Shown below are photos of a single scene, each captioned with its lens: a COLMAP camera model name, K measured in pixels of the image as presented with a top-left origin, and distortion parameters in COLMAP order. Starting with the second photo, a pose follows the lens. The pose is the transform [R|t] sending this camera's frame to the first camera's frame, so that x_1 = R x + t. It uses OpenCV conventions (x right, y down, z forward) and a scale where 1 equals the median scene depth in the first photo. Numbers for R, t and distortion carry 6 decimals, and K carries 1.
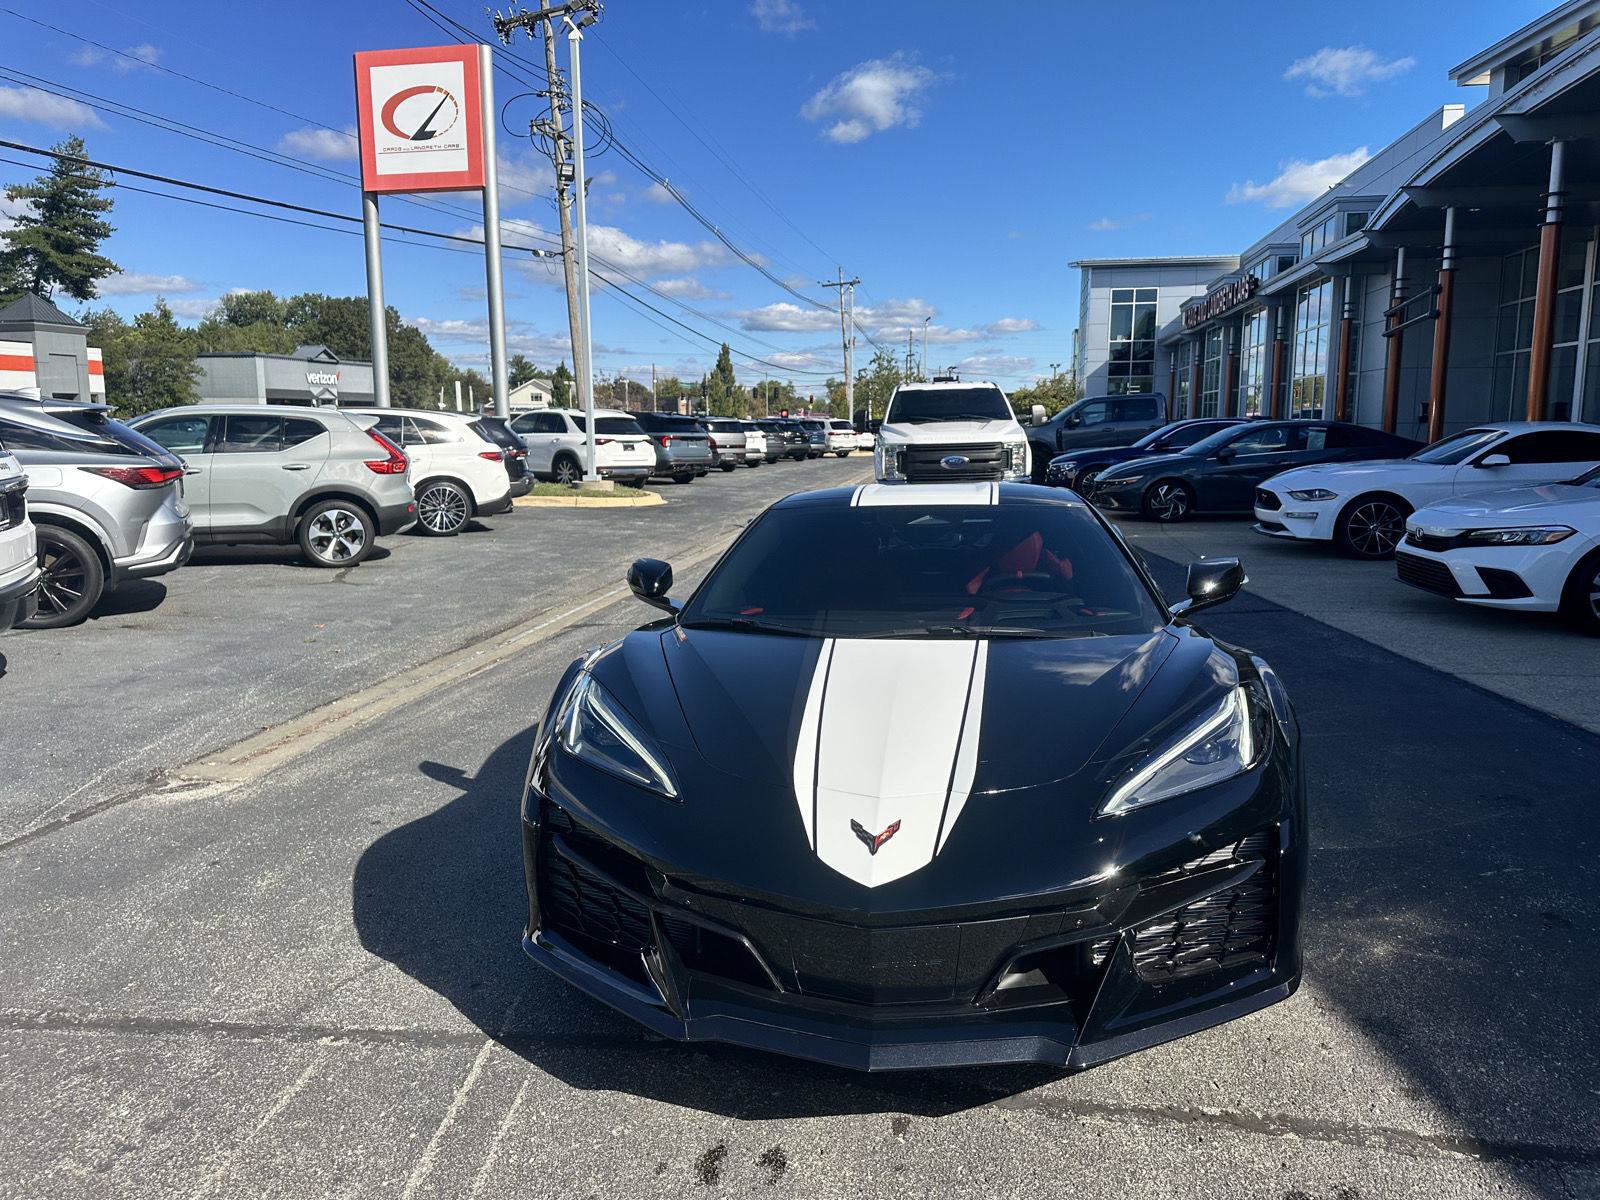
lens RADIAL K [[1156.7, 0, 806.7], [0, 1156.7, 593.5], [0, 0, 1]] dist [0.023587, -0.030371]
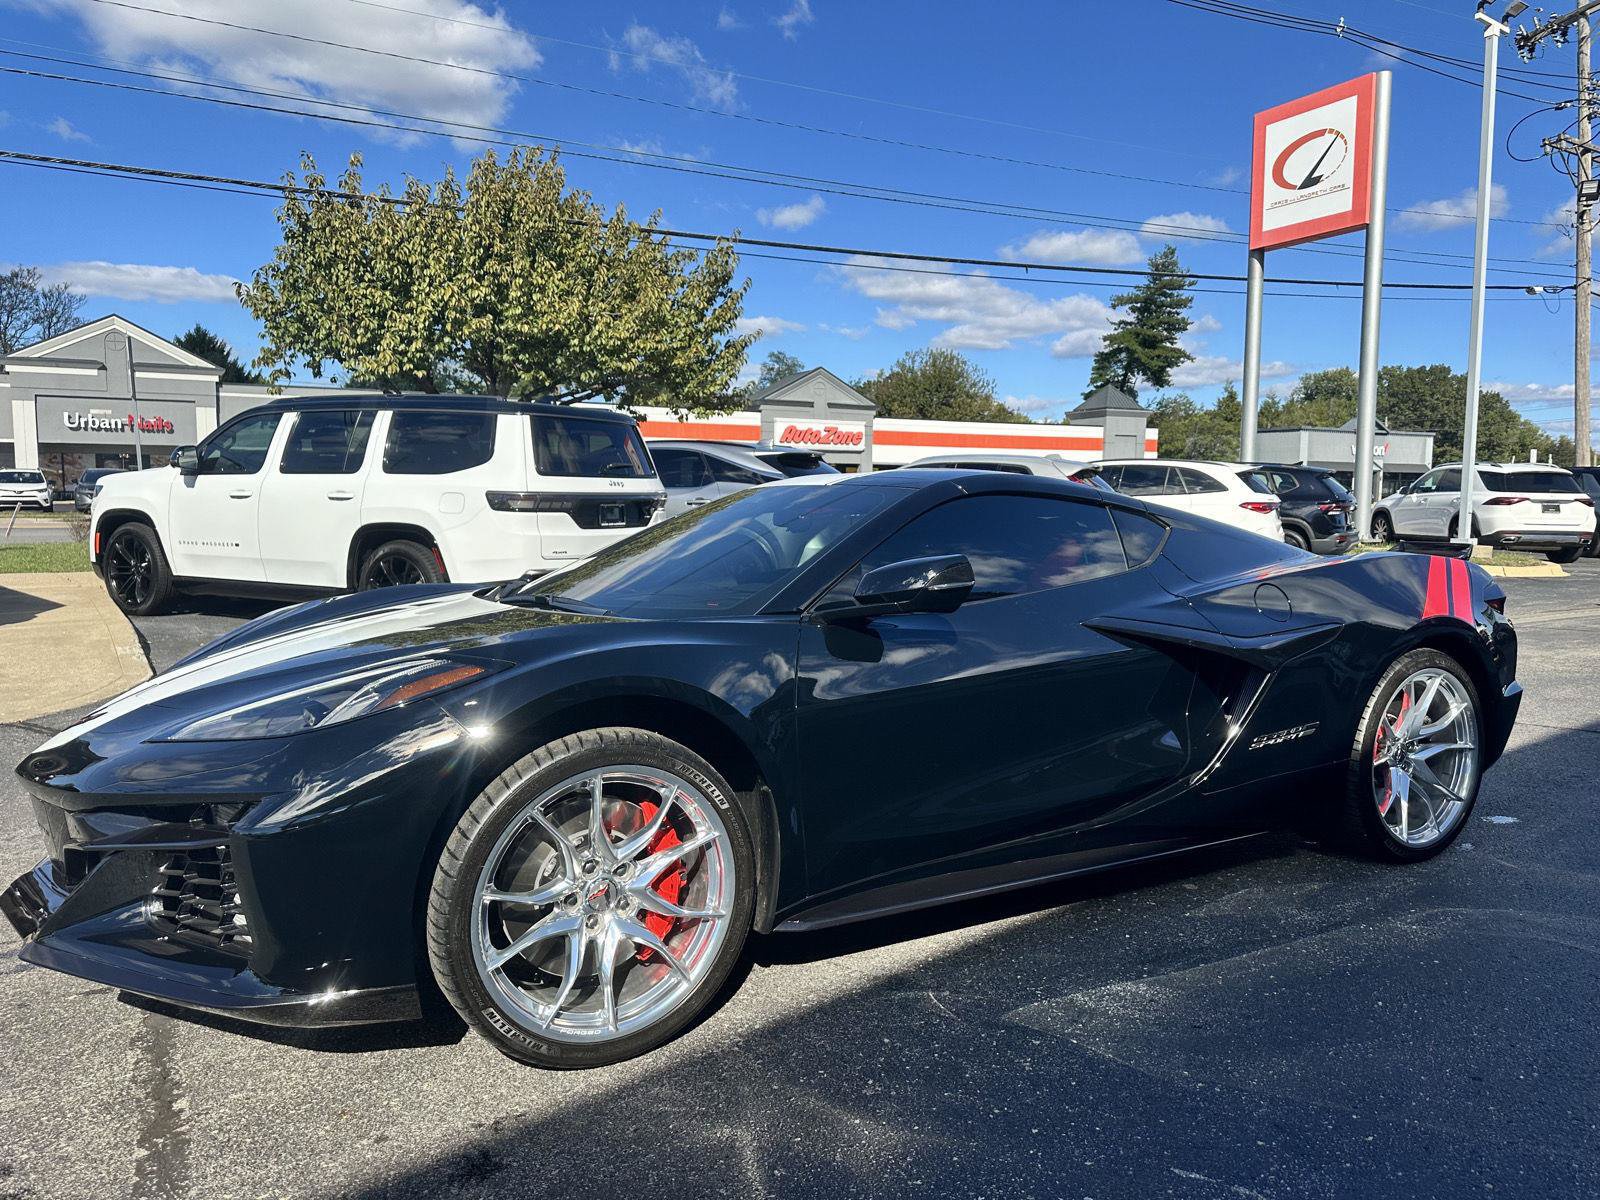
lens RADIAL K [[1152.9, 0, 800.0], [0, 1152.9, 600.0], [0, 0, 1]] dist [0.033338, -0.034321]
pose [[0.650716, 0.067387, -0.756325, 0.076289], [-0.110432, 0.993863, -0.006461, 0.000818], [0.751248, 0.087726, 0.654164, 0.044864]]
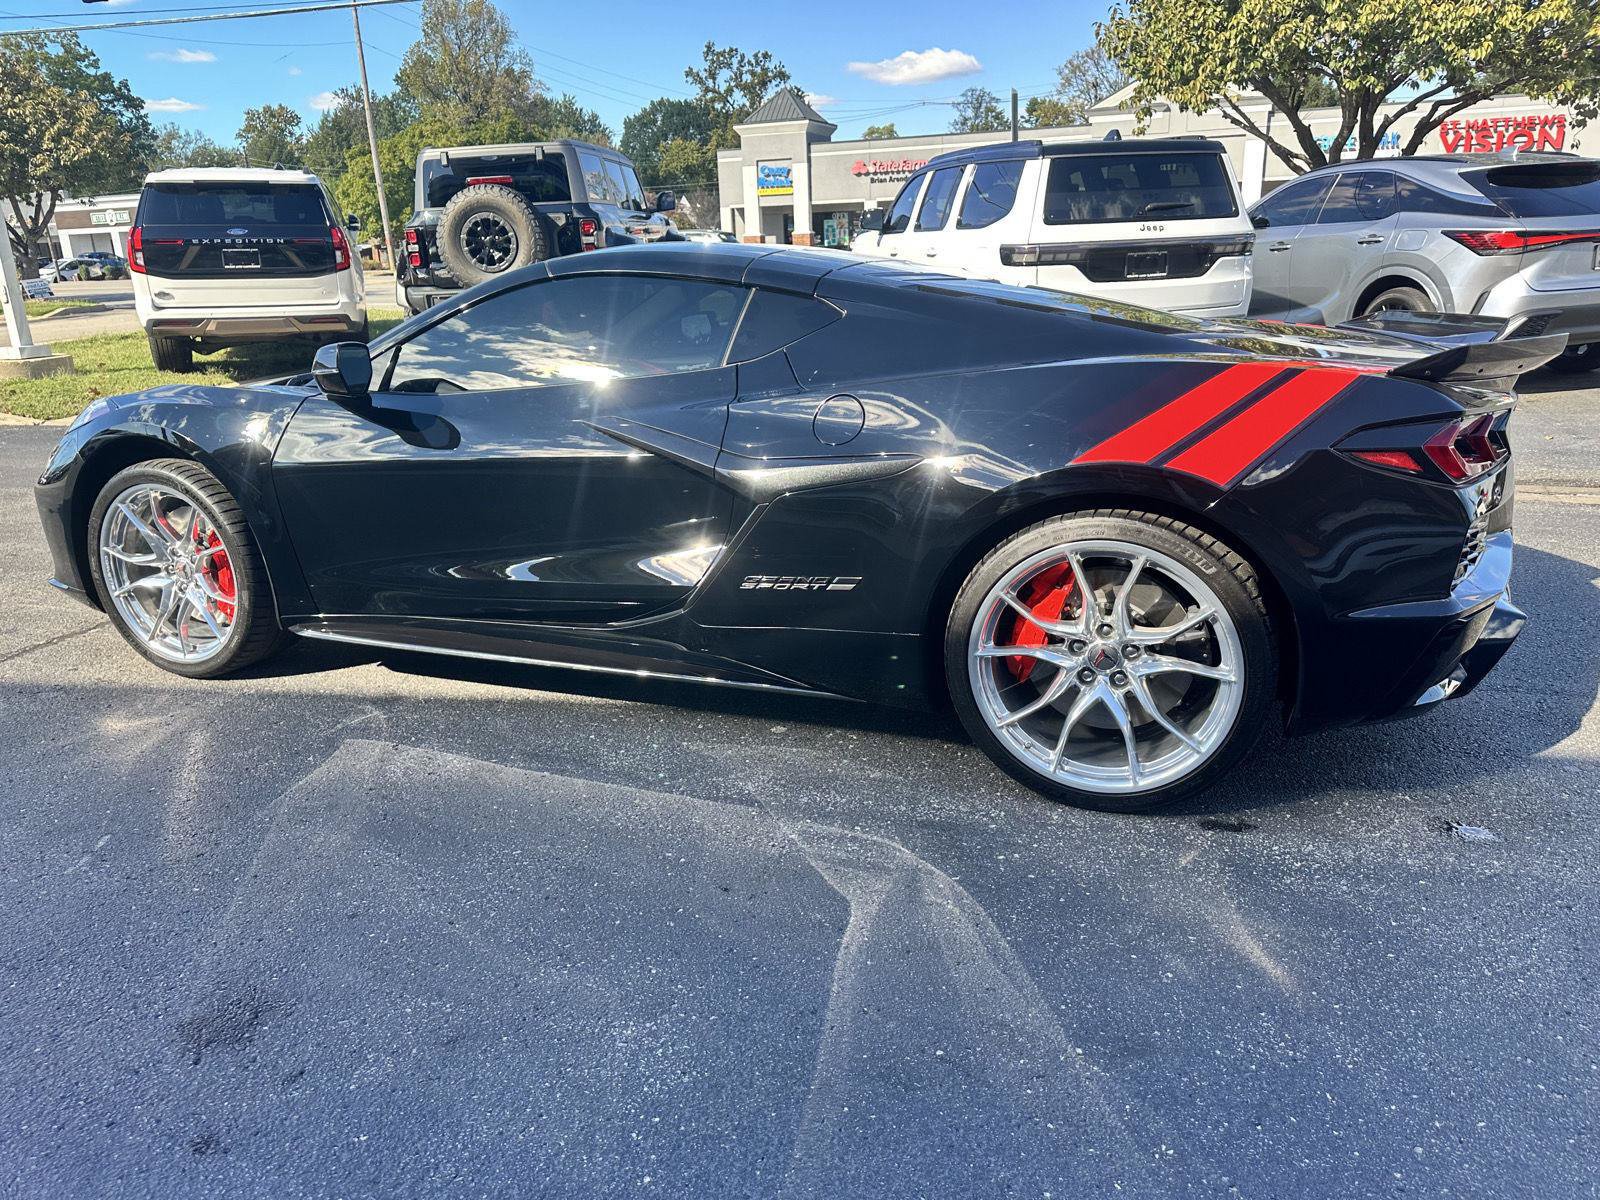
lens RADIAL K [[1156.7, 0, 806.7], [0, 1156.7, 593.5], [0, 0, 1]] dist [0.023587, -0.030371]
pose [[-0.200477, 0.285198, -0.937268, 0.101195], [-0.098917, 0.945909, 0.308985, -0.014703], [0.974692, 0.154656, -0.161422, 0.141290]]
